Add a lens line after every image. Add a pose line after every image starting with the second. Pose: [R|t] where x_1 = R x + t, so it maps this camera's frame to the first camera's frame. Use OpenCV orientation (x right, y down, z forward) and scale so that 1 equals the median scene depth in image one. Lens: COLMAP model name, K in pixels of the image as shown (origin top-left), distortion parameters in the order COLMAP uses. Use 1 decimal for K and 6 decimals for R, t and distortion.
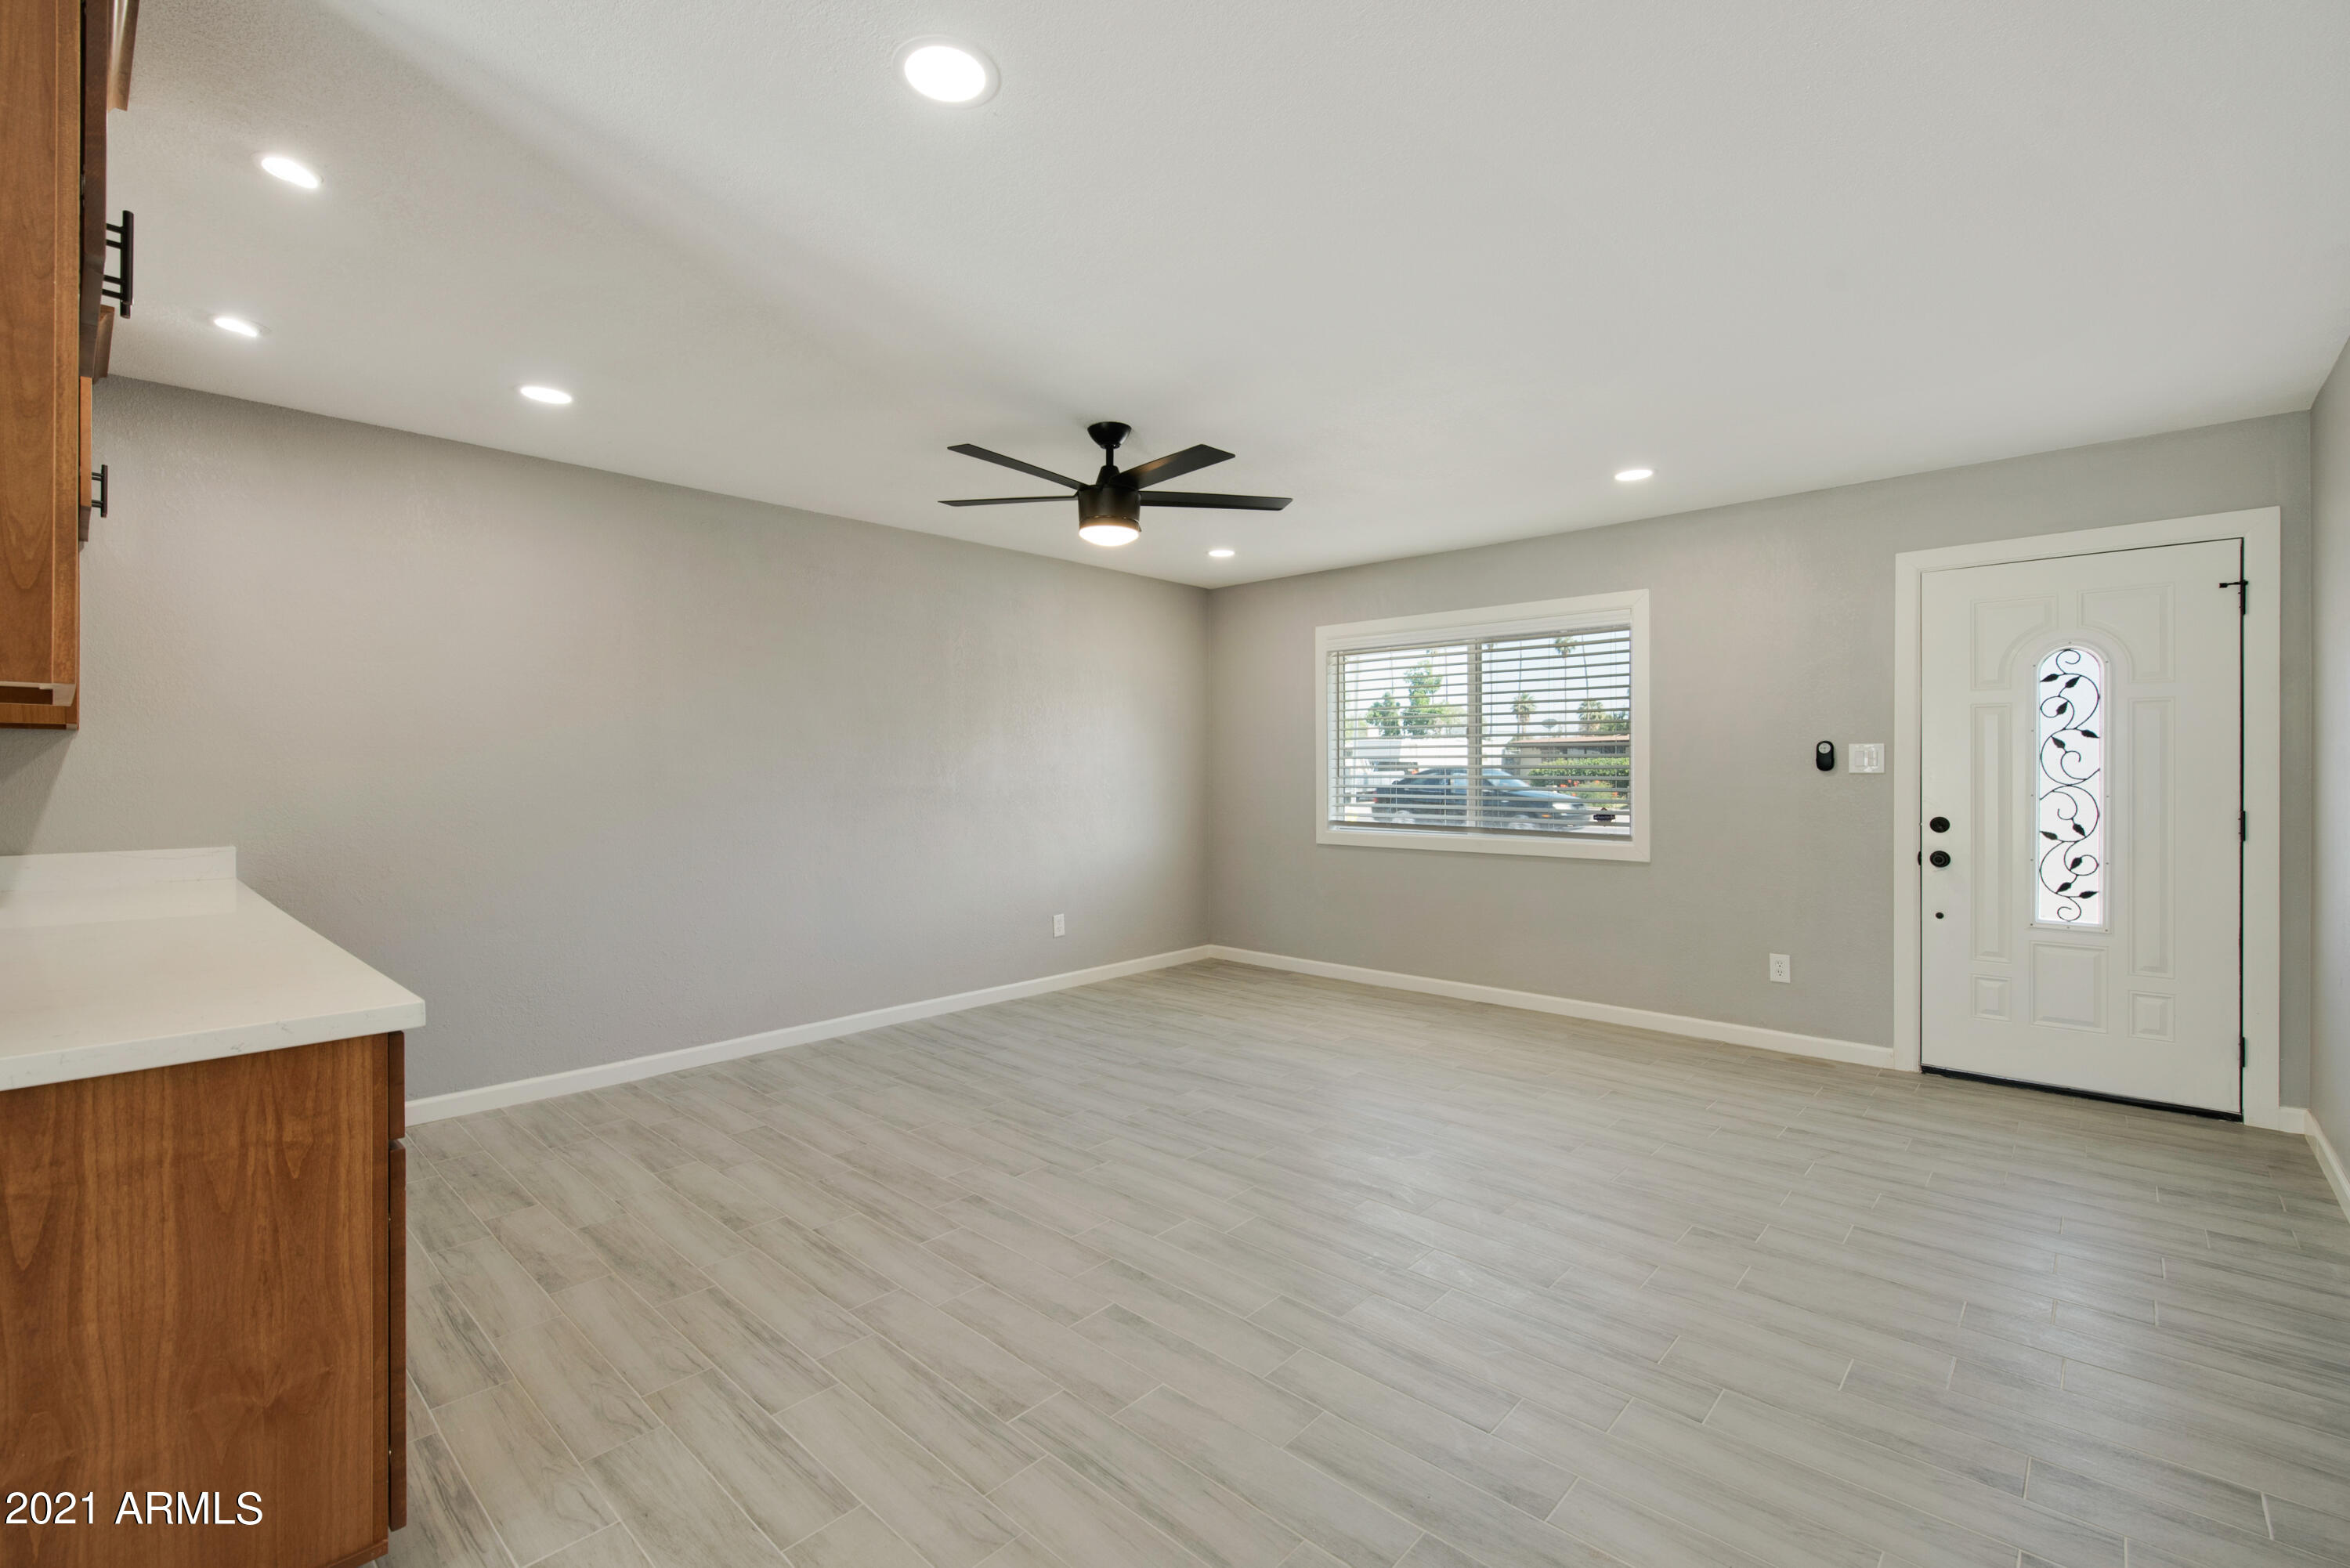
lens RADIAL K [[1015.4, 0, 1177.0], [0, 1015.4, 781.4], [0, 0, 1]] dist [0.003583, -0.002751]
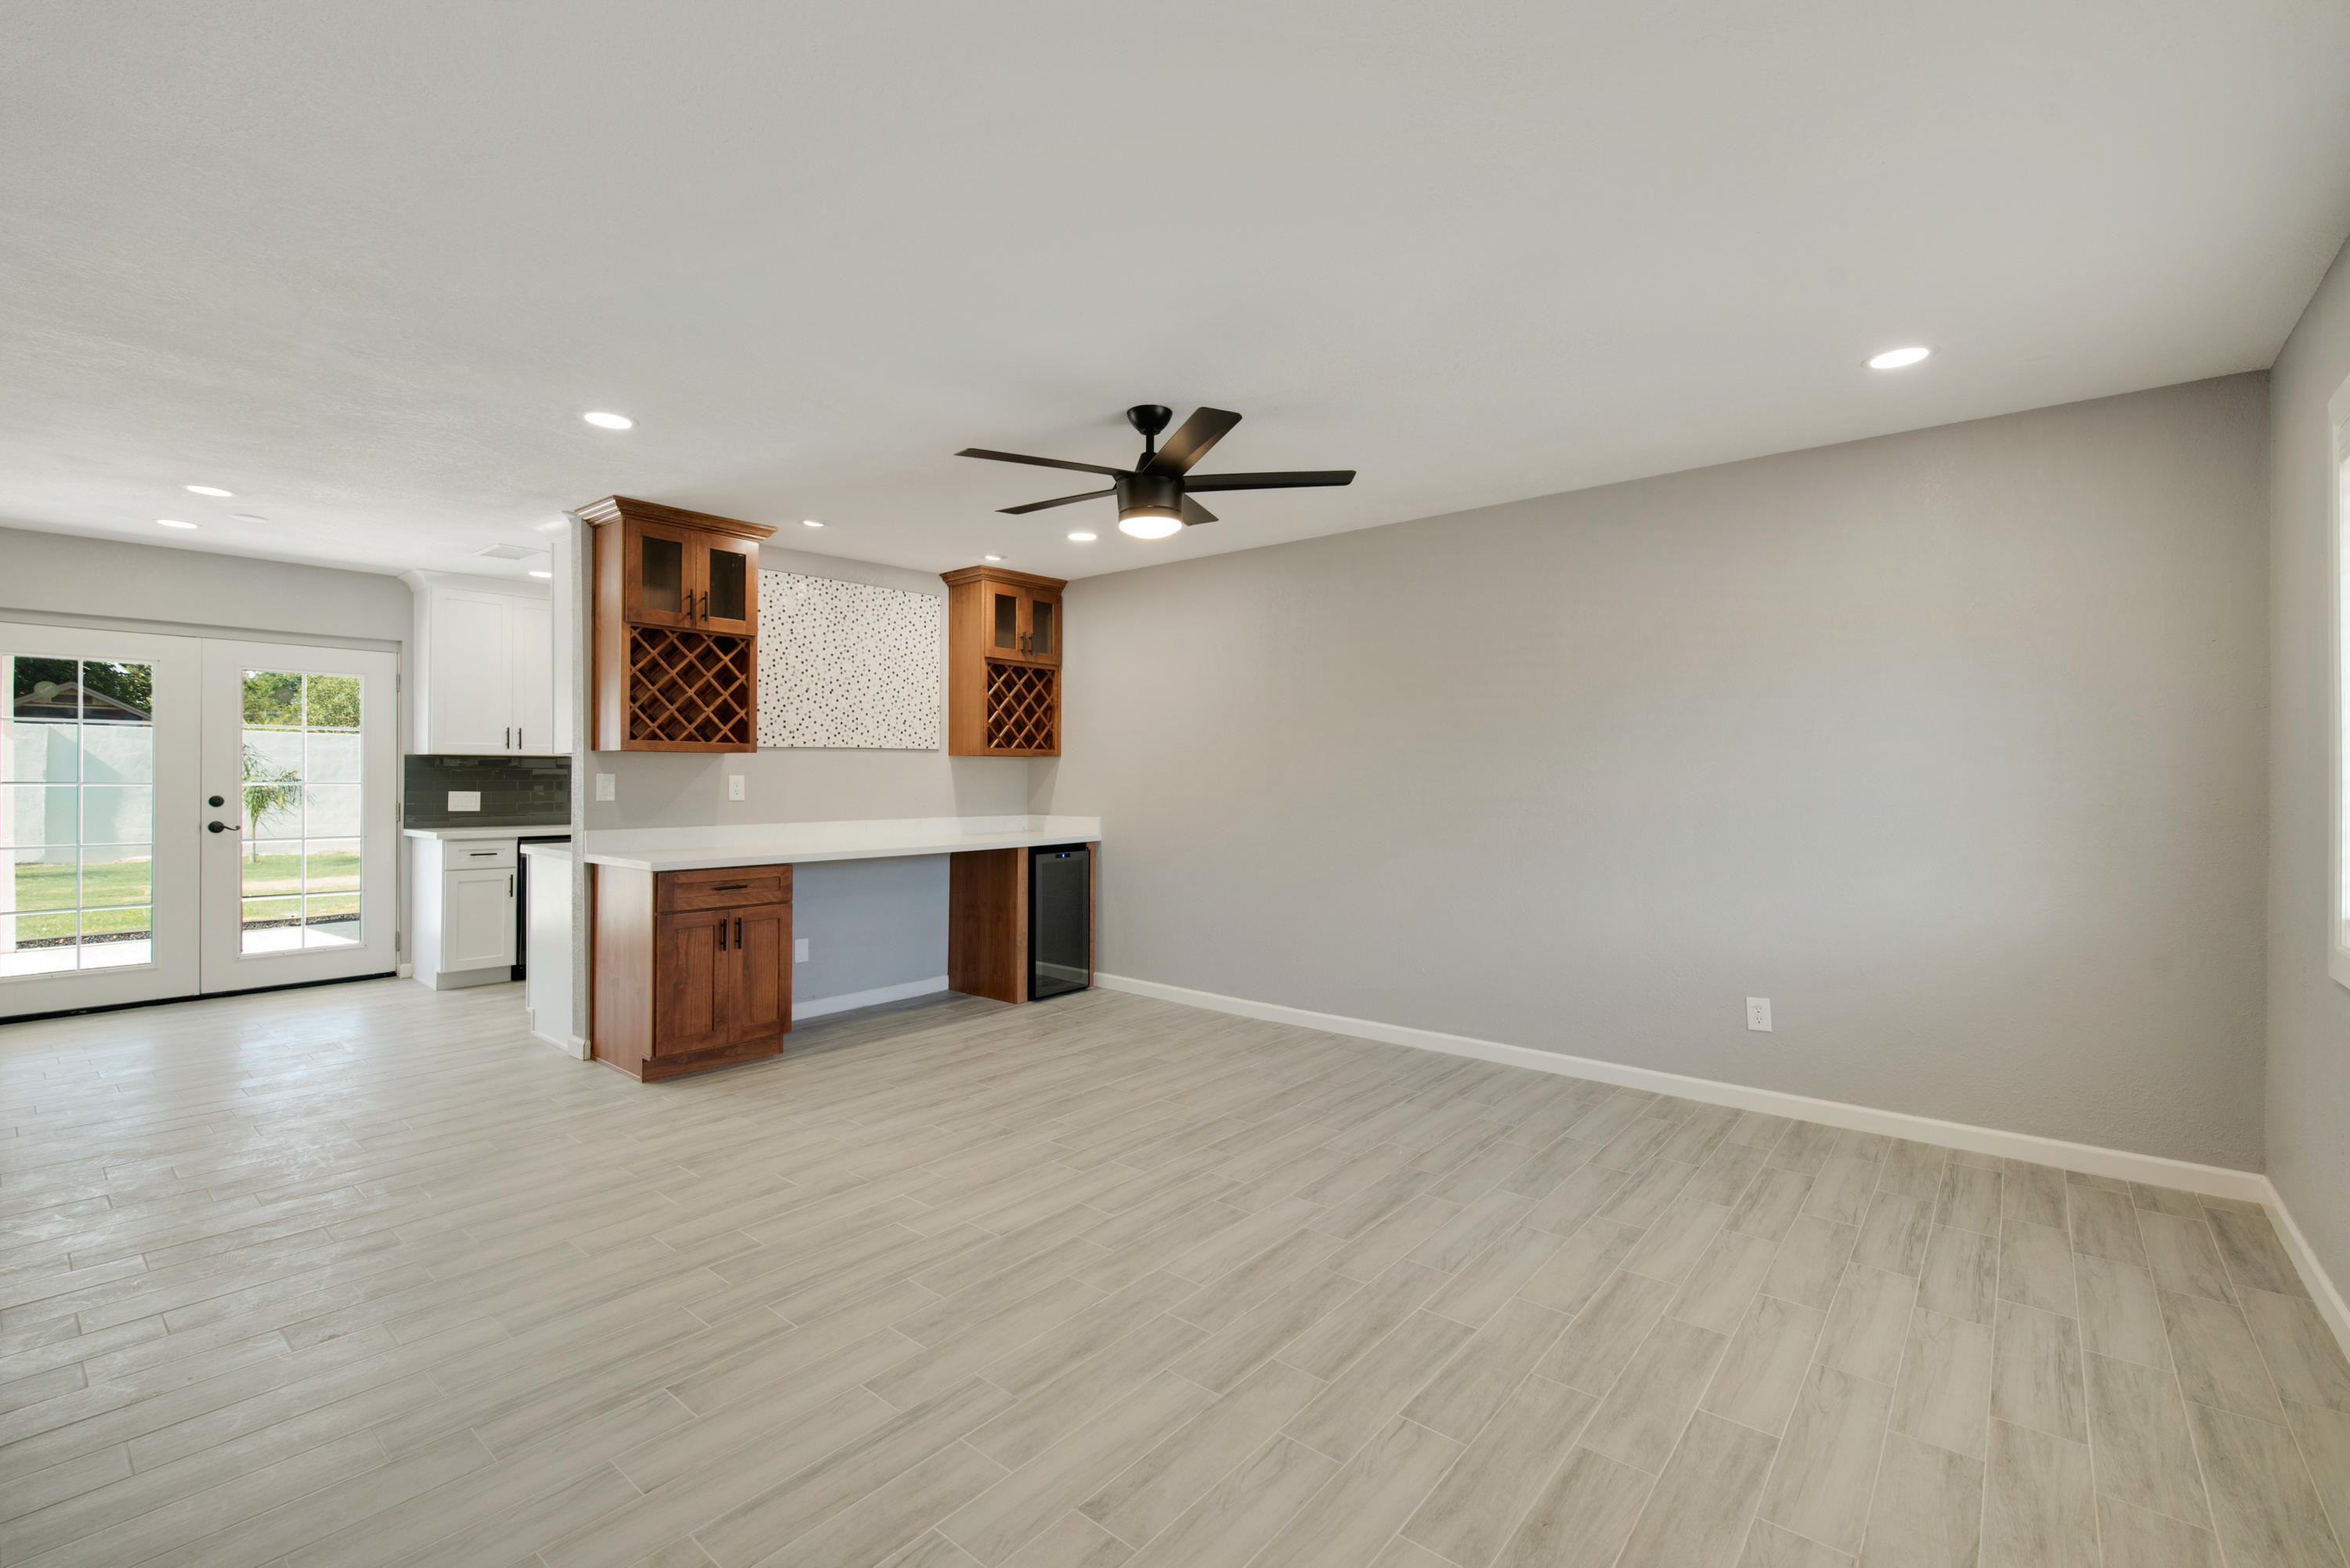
lens RADIAL K [[1015.4, 0, 1166.1], [0, 1015.4, 783.8], [0, 0, 1]] dist [0.003583, -0.002751]
pose [[0.046444, 0.009967, -0.998871, 0.834465], [-0.014289, 0.999855, 0.009313, -0.012624], [0.998819, 0.013840, 0.046580, 0.934264]]
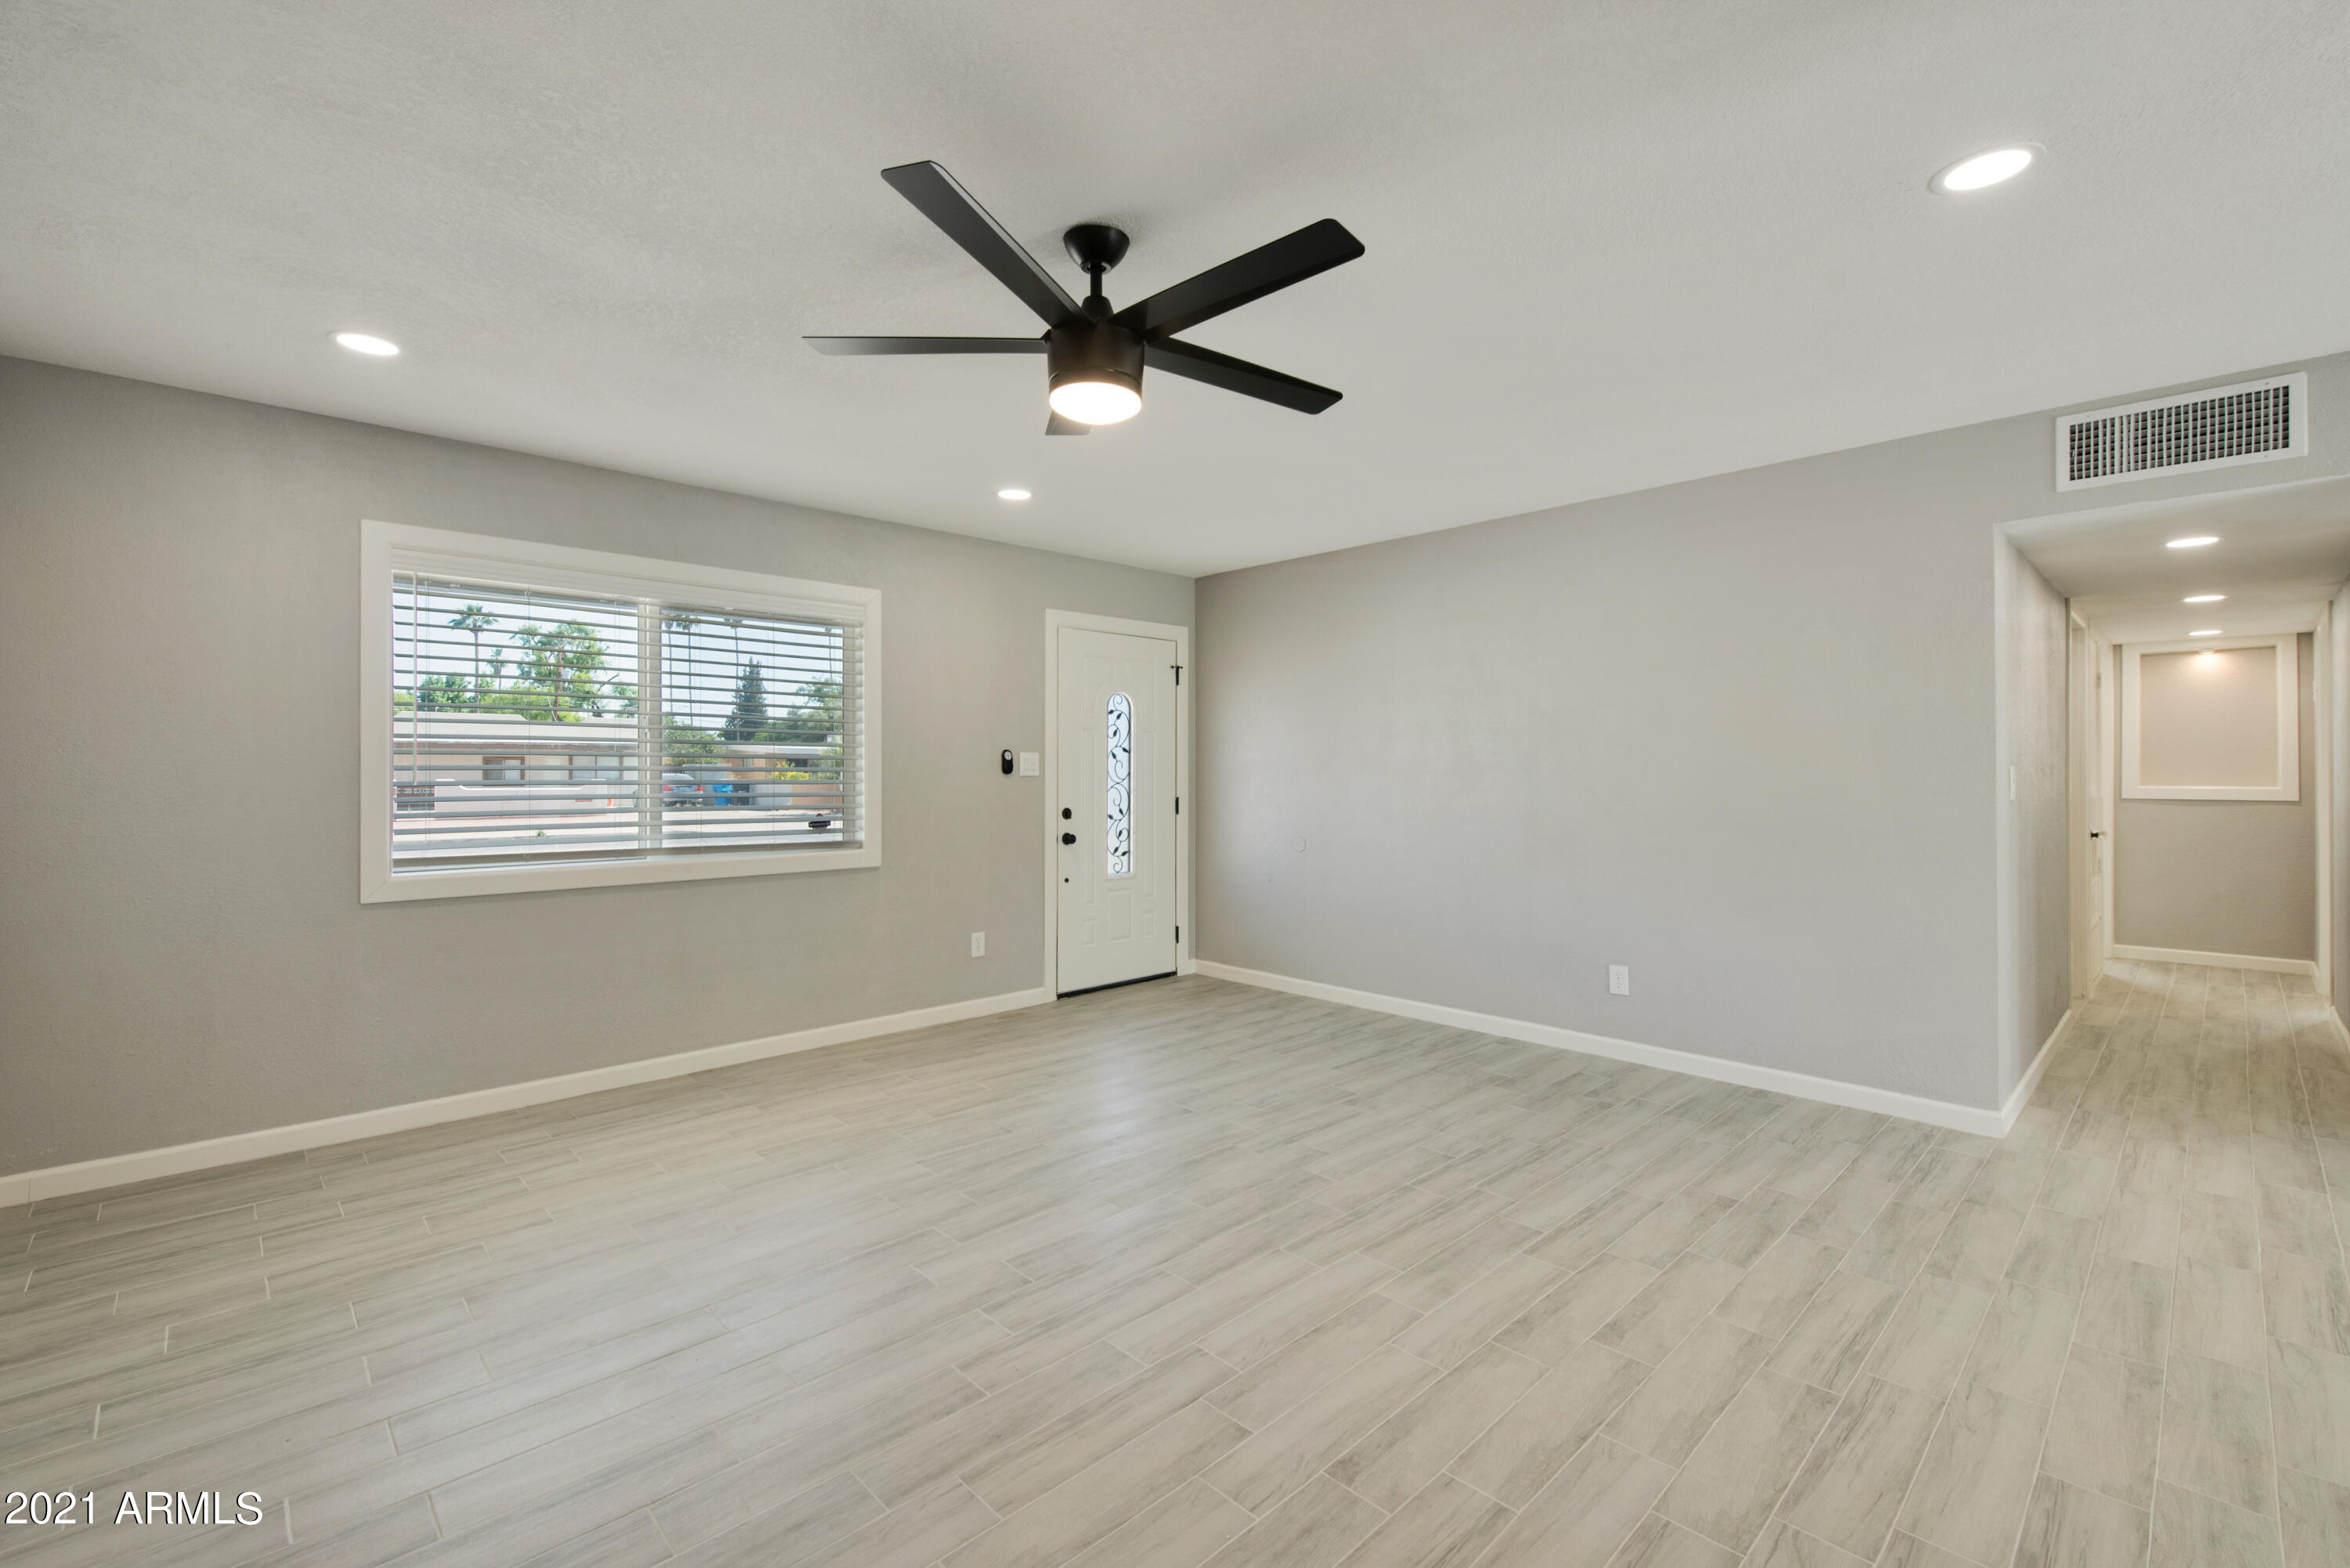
lens RADIAL K [[1015.4, 0, 1176.6], [0, 1015.4, 761.0], [0, 0, 1]] dist [0.003583, -0.002751]
pose [[0.051390, 0.014867, 0.998568, -0.680348], [0.012531, 0.999801, -0.015530, -0.005282], [-0.998600, 0.013311, 0.051194, 0.881115]]
